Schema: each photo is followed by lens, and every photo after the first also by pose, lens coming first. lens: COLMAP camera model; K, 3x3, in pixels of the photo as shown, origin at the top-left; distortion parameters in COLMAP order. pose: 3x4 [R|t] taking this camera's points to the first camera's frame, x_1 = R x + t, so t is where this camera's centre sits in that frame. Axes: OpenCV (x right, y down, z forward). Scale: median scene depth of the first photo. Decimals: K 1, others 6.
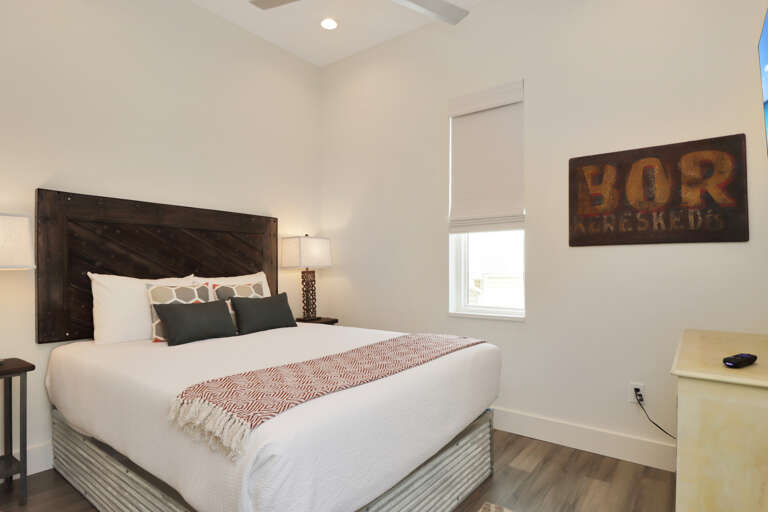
lens RADIAL K [[419.2, 0, 385.0], [0, 419.2, 259.3], [0, 0, 1]] dist [0.002485, 0.000778]
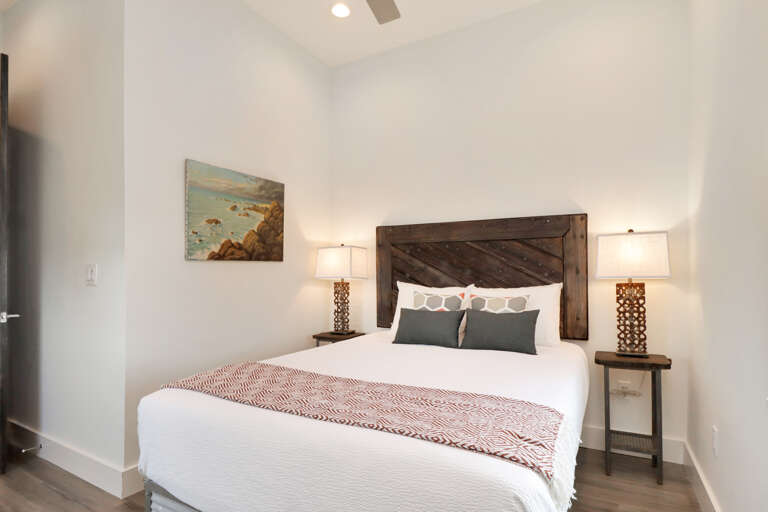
lens RADIAL K [[389.0, 0, 385.9], [0, 389.0, 261.1], [0, 0, 1]] dist [-0.004183, -0.000421]
pose [[0.151758, -0.040821, -0.987574, 0.457522], [0.019395, 0.999077, -0.038316, 0.010553], [0.988227, -0.013340, 0.152409, 0.626676]]
